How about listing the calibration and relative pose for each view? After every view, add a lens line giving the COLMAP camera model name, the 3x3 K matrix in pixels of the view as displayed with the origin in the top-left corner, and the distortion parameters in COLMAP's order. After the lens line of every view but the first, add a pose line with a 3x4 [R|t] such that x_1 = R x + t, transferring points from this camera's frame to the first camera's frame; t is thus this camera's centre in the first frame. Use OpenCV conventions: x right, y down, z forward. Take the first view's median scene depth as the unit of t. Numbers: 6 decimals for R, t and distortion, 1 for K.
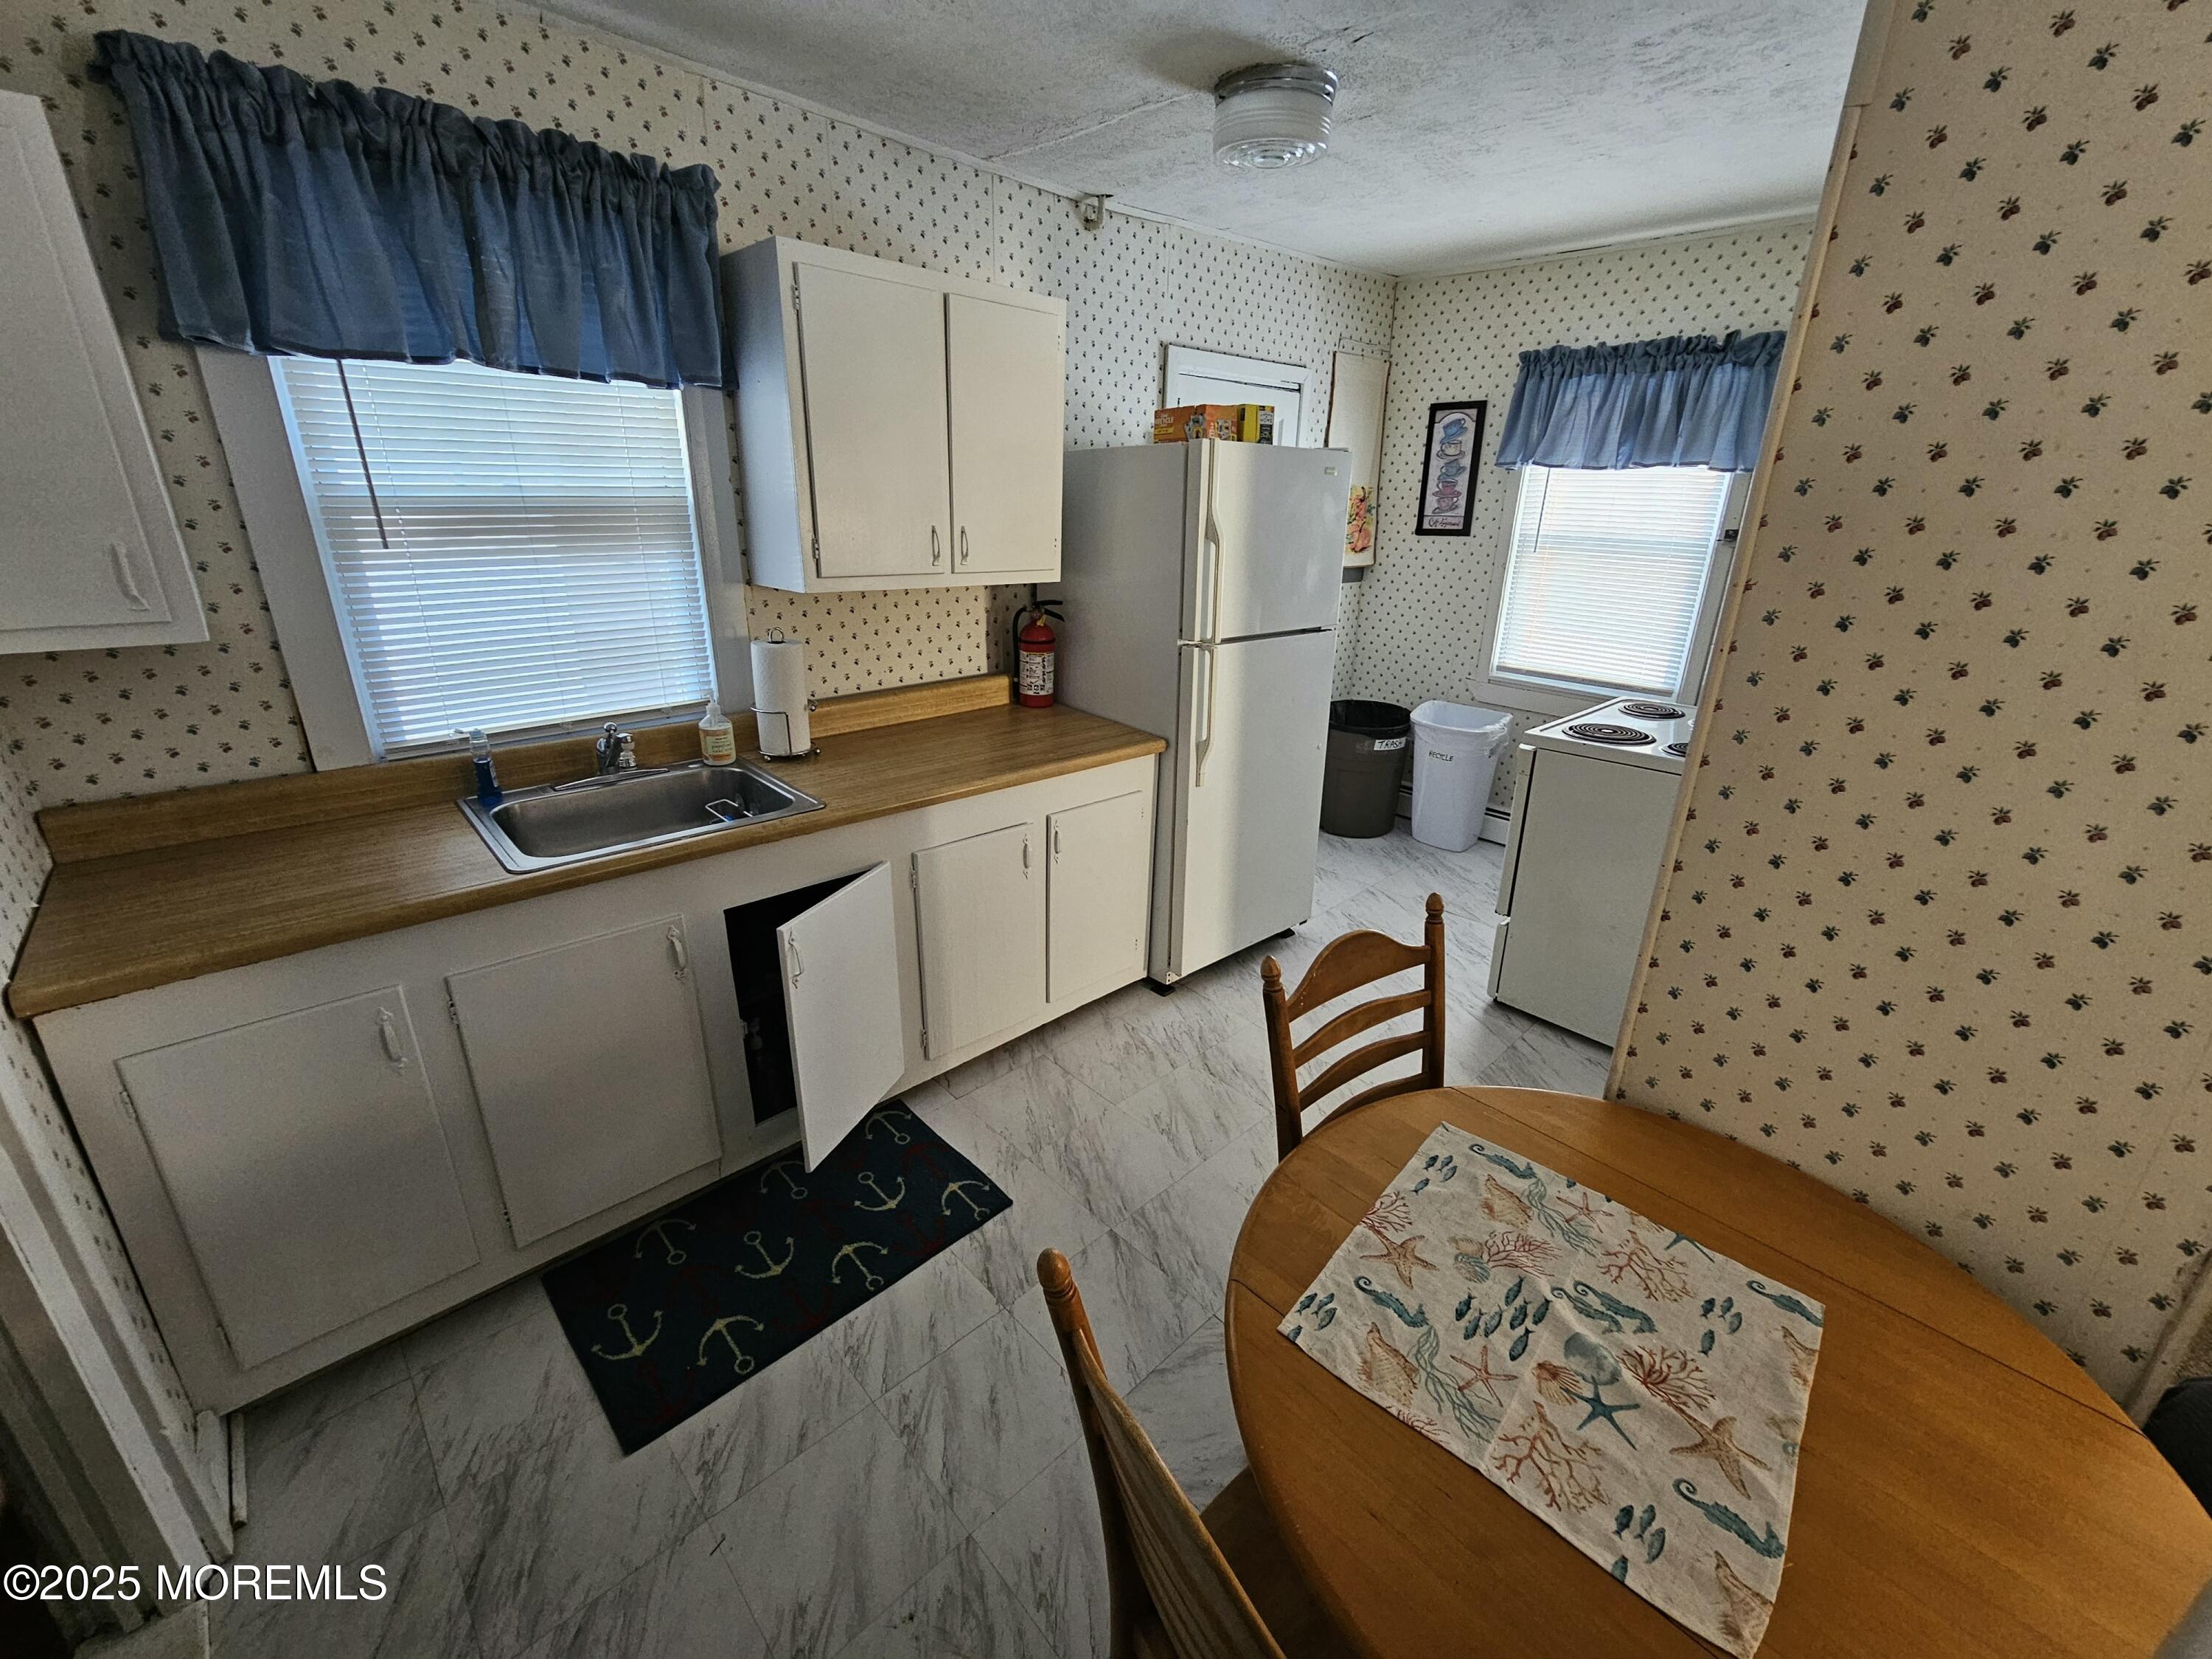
lens RADIAL K [[909.3, 0, 1091.9], [0, 909.3, 841.8], [0, 0, 1]] dist [-0.000700, -0.000118]
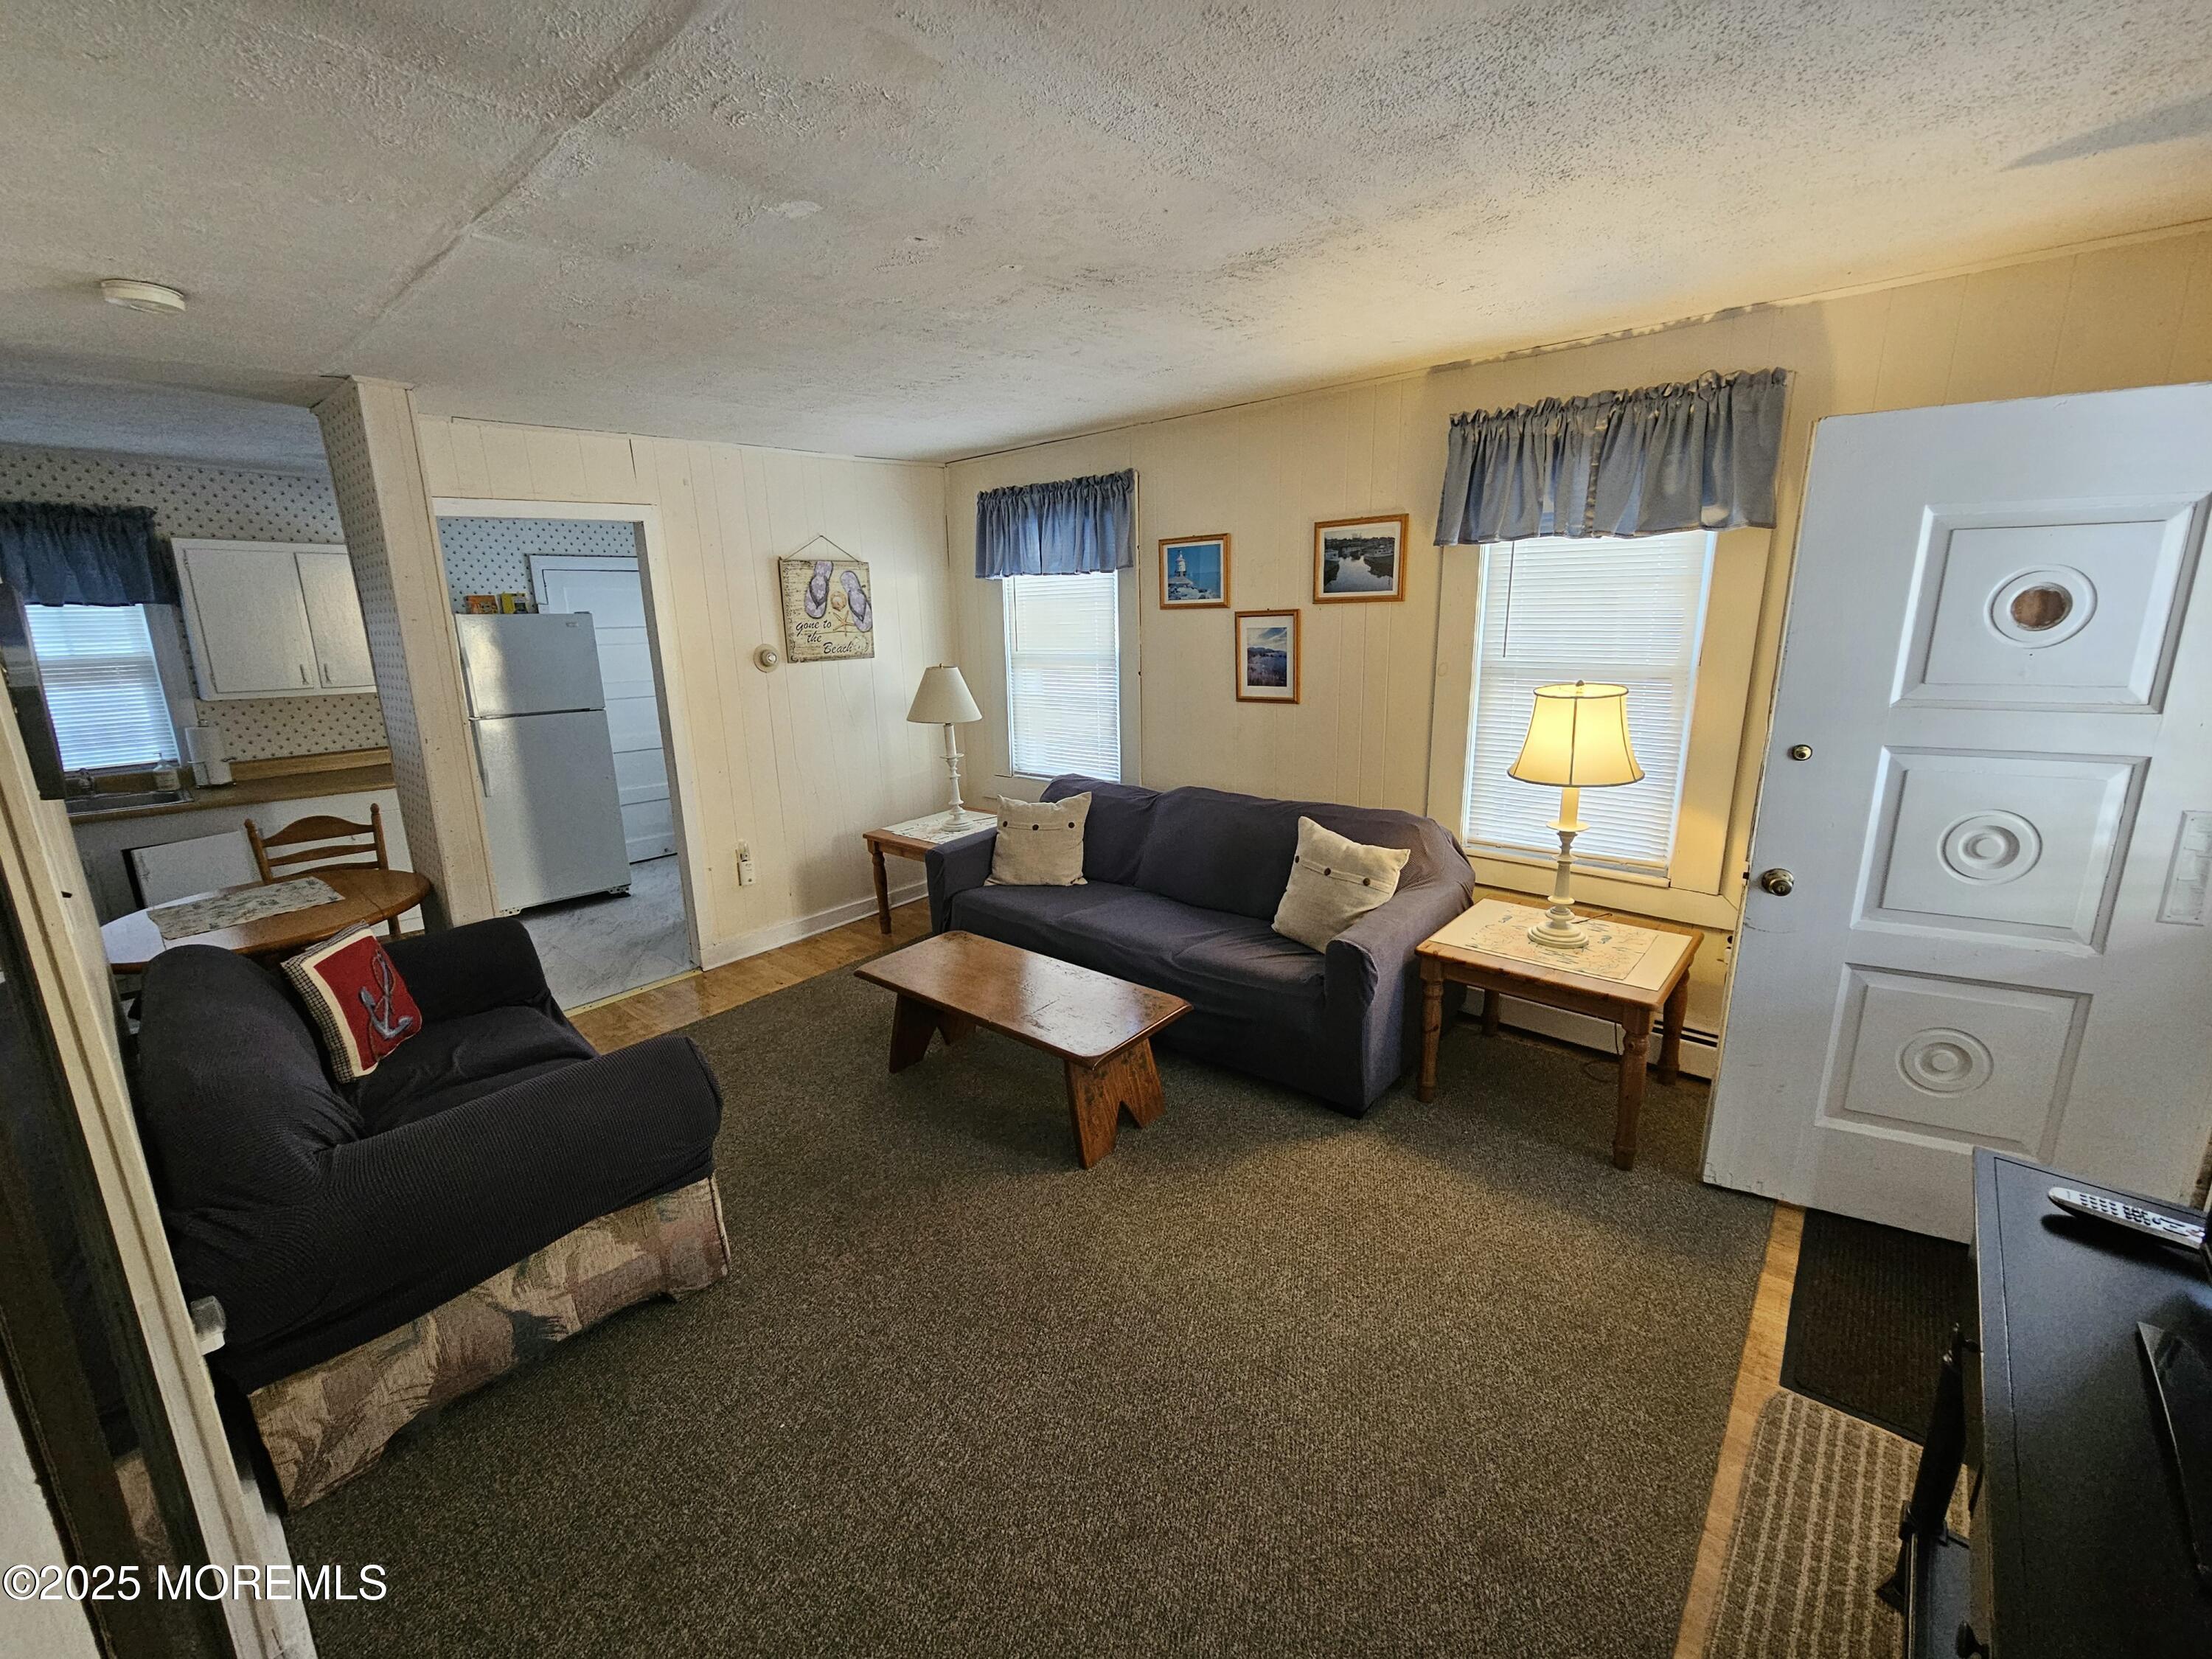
lens RADIAL K [[909.3, 0, 1117.0], [0, 909.3, 820.9], [0, 0, 1]] dist [-0.000700, -0.000118]
pose [[0.991796, -0.065978, 0.109484, 1.445483], [0.079630, 0.988904, -0.125409, 0.394865], [-0.099995, 0.133098, 0.986046, -1.132418]]
